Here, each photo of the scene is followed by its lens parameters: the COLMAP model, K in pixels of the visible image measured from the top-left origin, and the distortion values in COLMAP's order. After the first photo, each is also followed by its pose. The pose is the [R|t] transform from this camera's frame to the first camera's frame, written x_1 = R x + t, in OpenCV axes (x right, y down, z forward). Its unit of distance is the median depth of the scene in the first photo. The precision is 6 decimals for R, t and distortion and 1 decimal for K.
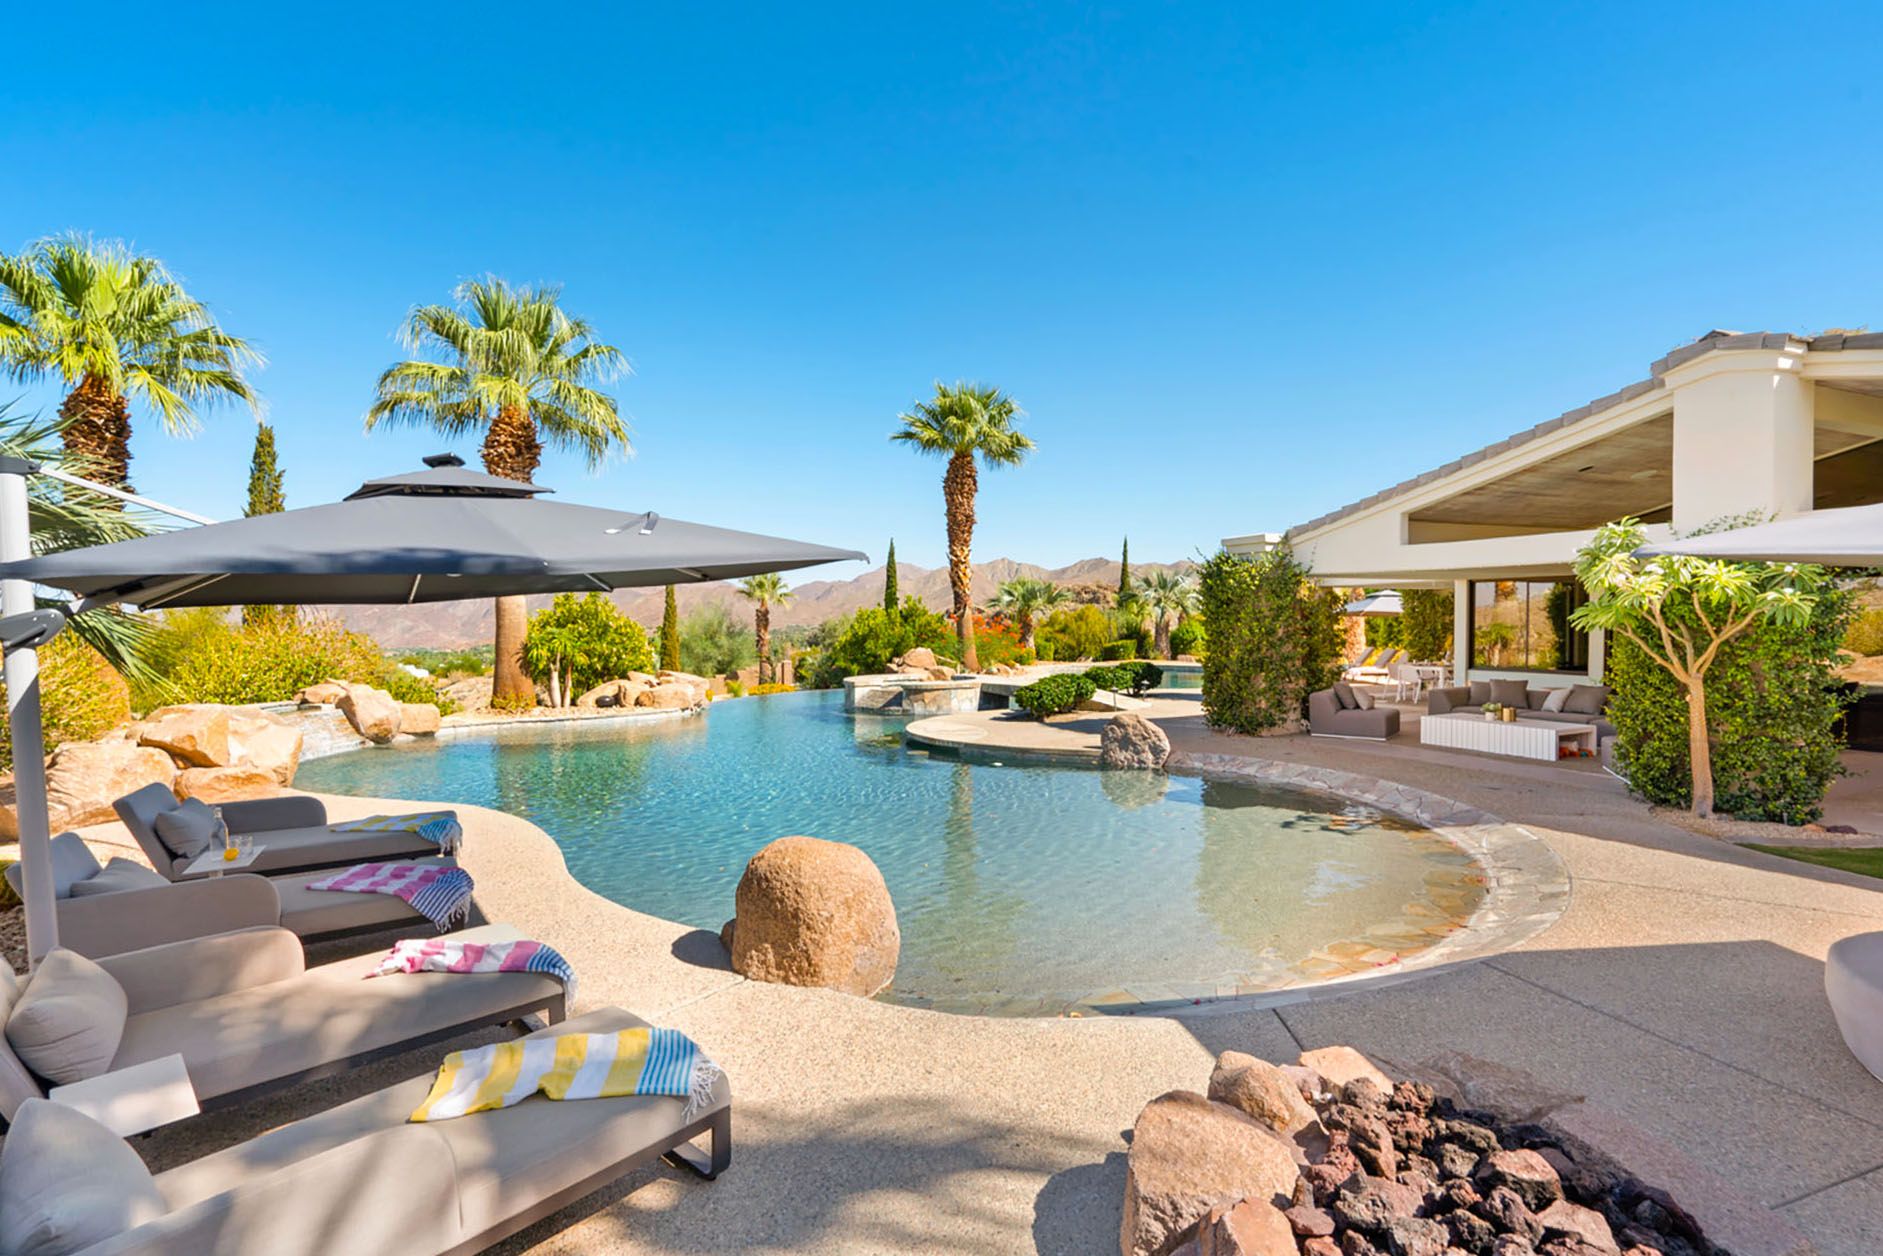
lens RADIAL K [[864.9, 0, 934.0], [0, 864.9, 633.1], [0, 0, 1]] dist [0.000224, -0.009538]
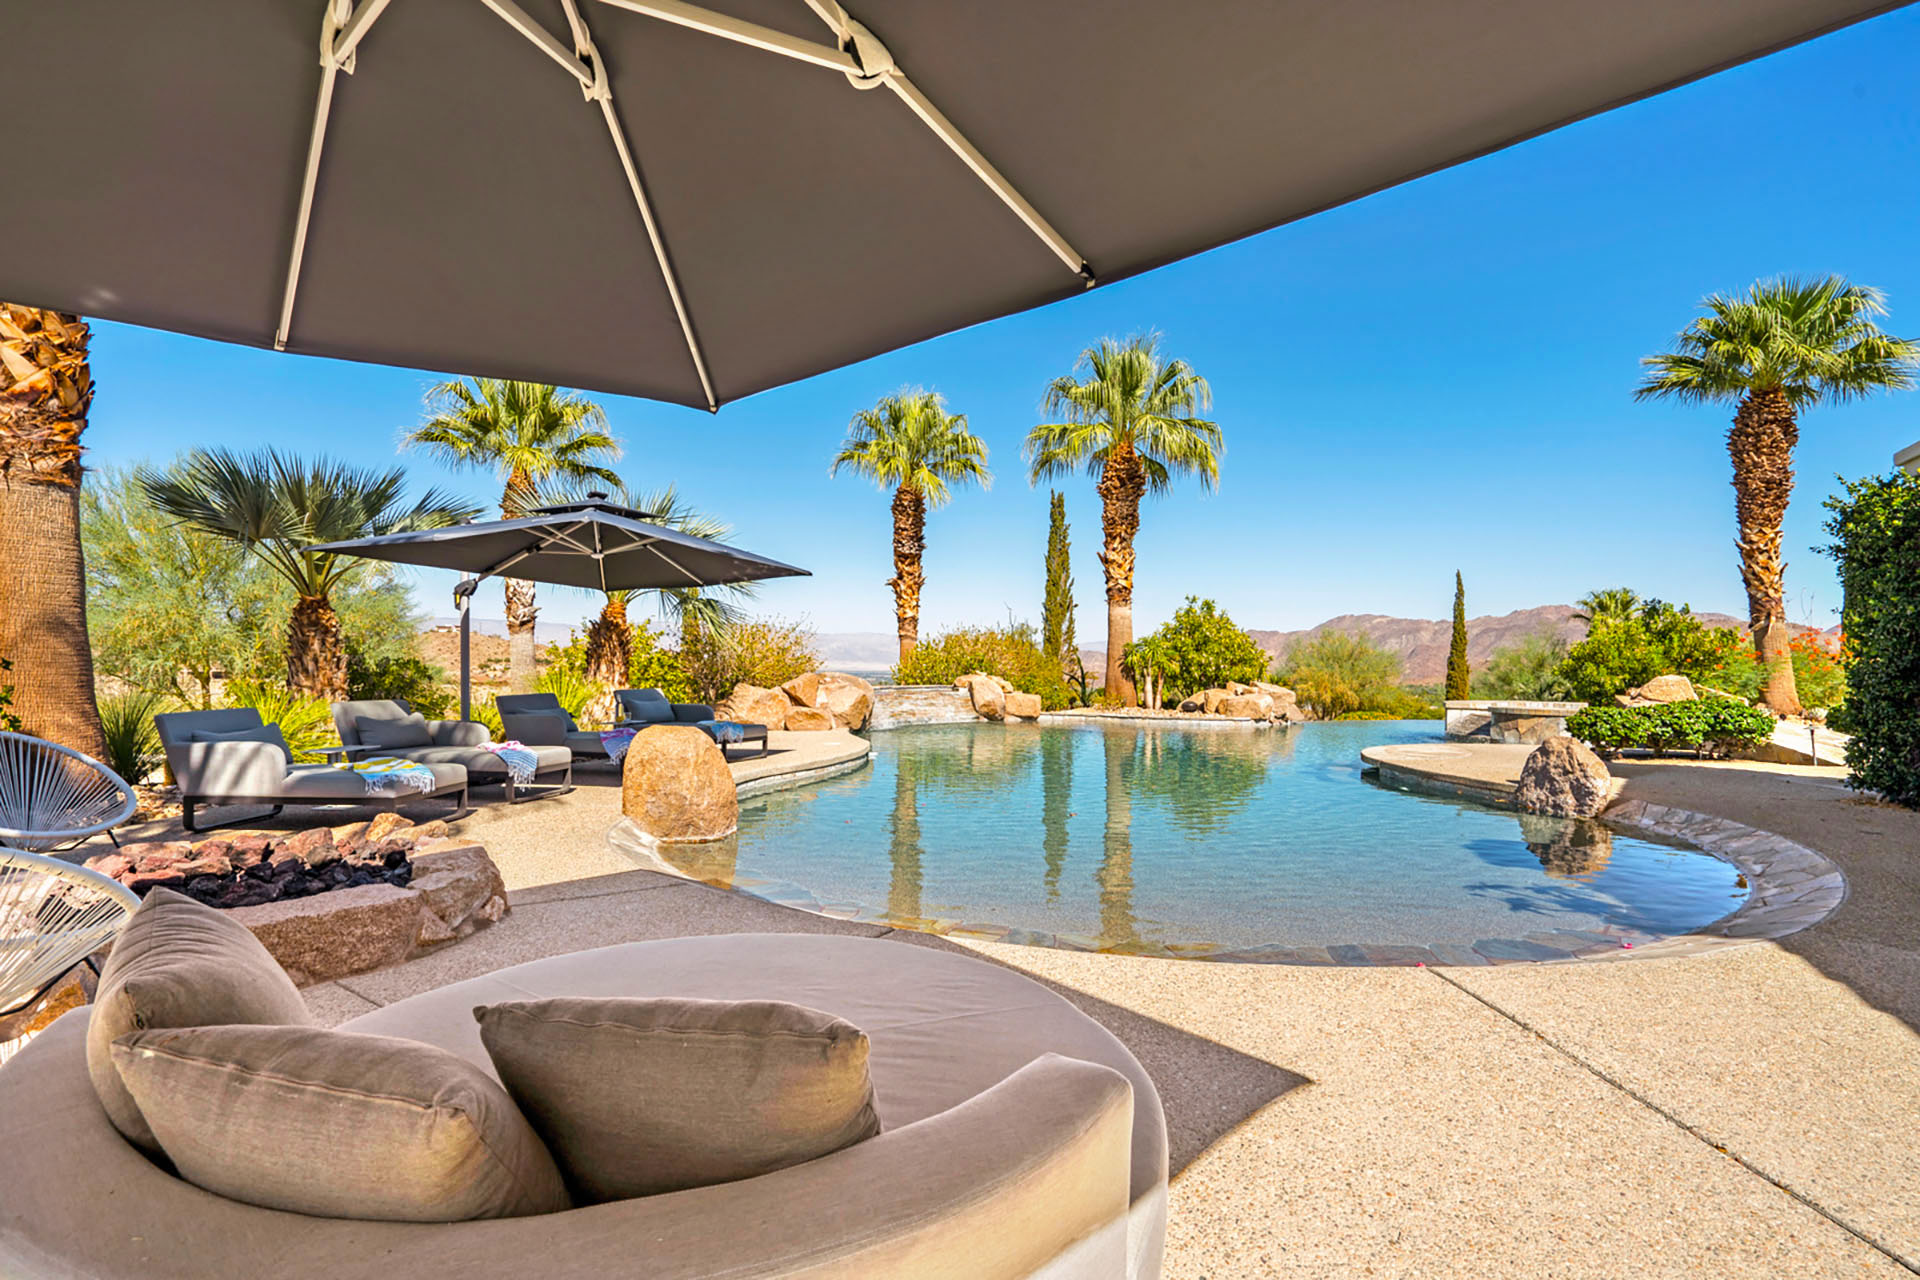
lens RADIAL K [[881.9, 0, 952.4], [0, 881.9, 645.2], [0, 0, 1]] dist [0.000224, -0.009538]
pose [[0.569132, 0.001006, -0.822246, 0.351031], [-0.028948, 0.999404, -0.018814, 0.033463], [0.821737, 0.034510, 0.568822, 0.149283]]
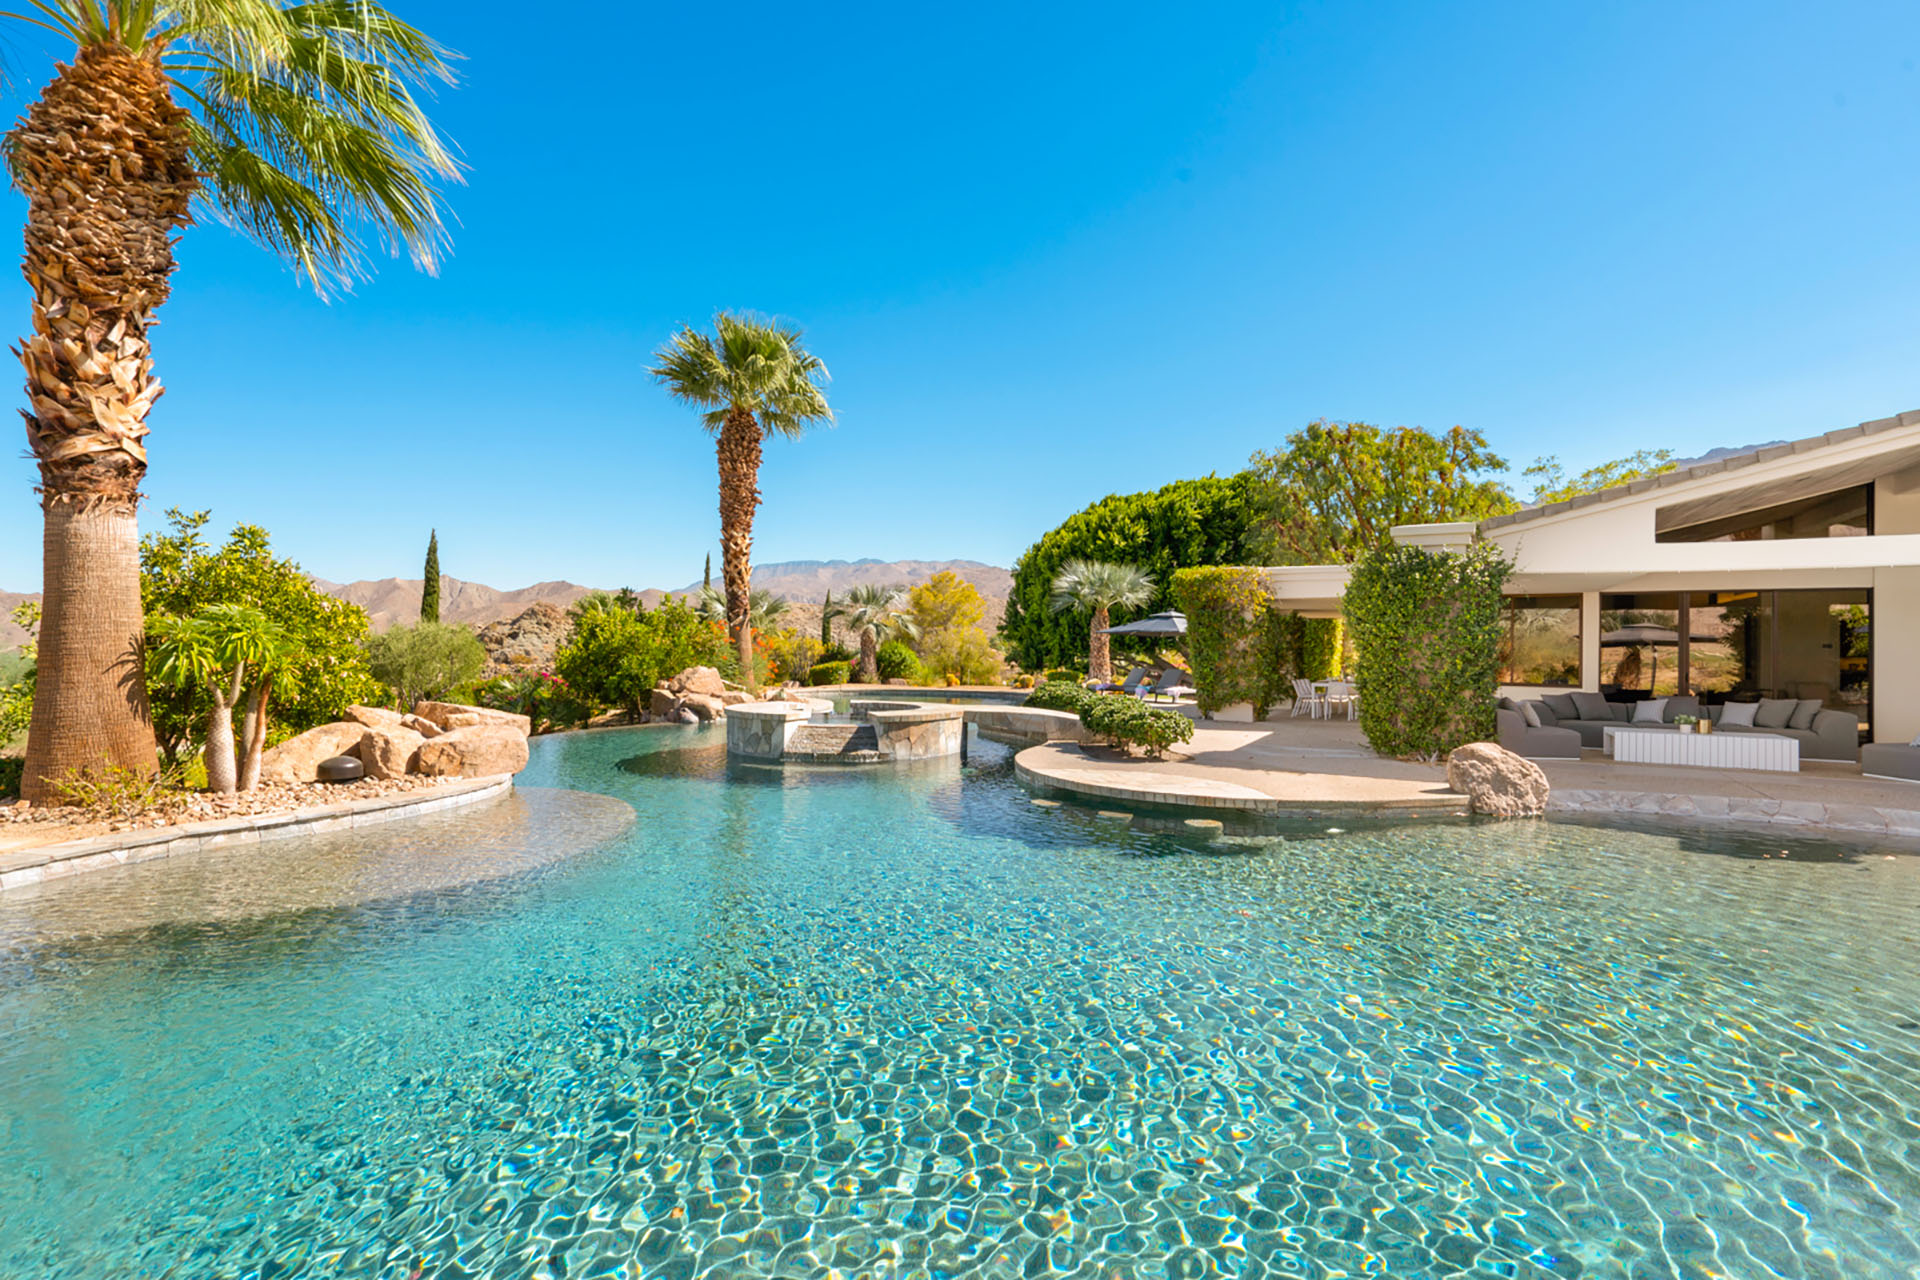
lens RADIAL K [[862.4, 0, 911.7], [0, 862.4, 637.4], [0, 0, 1]] dist [-0.000330, -0.000203]
pose [[0.824784, 0.024868, 0.564901, -0.399970], [-0.008124, 0.999450, -0.032136, 0.021145], [-0.565390, 0.021916, 0.824533, 0.454669]]
